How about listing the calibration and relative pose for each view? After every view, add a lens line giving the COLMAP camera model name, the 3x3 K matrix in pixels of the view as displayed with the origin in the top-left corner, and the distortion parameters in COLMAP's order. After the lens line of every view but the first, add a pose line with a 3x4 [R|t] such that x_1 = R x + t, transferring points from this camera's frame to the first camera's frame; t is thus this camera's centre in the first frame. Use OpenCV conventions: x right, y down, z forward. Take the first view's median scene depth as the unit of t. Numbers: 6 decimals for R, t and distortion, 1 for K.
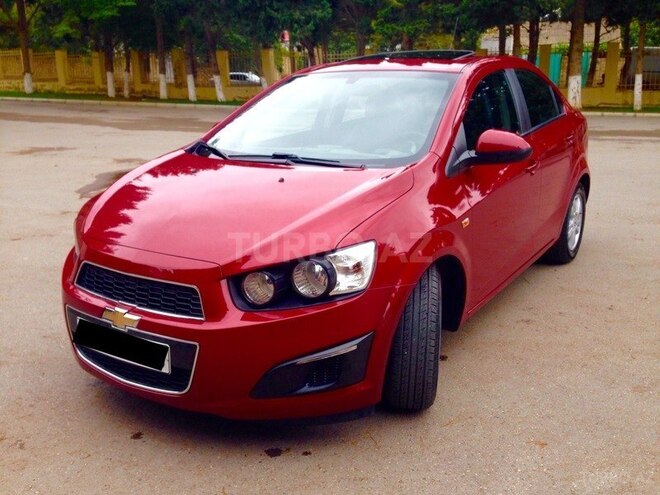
lens RADIAL K [[614.0, 0, 330.0], [0, 614.0, 247.5], [0, 0, 1]] dist [0.005762, -0.005004]
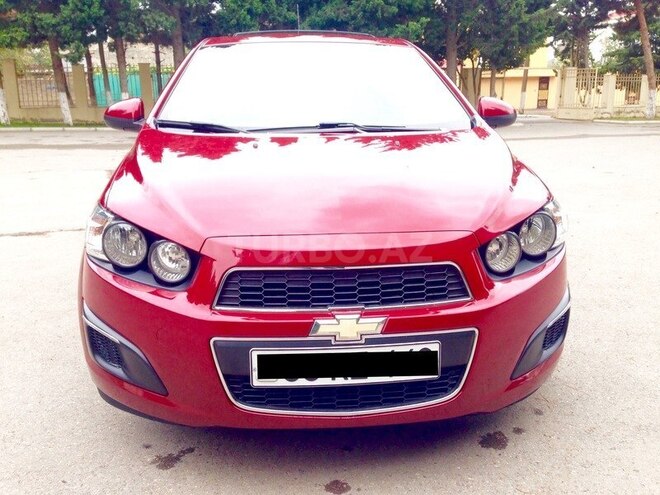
lens RADIAL K [[614.0, 0, 330.0], [0, 614.0, 247.5], [0, 0, 1]] dist [0.005762, -0.005004]
pose [[0.793654, -0.142017, 0.591562, -0.647105], [0.161120, 0.986717, 0.020719, 0.001222], [-0.586647, 0.078869, 0.805994, 0.342545]]
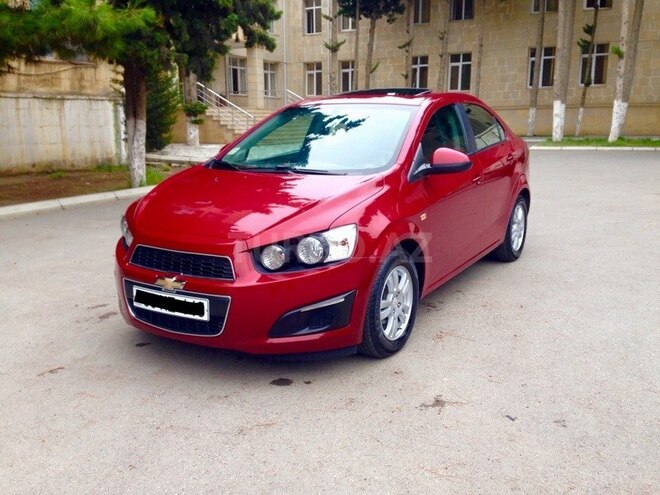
lens RADIAL K [[614.0, 0, 330.0], [0, 614.0, 247.5], [0, 0, 1]] dist [0.005762, -0.005004]
pose [[0.999135, -0.005203, 0.041255, -0.035065], [0.007338, 0.998633, -0.051760, 0.091161], [-0.040929, 0.052018, 0.997807, -0.305127]]
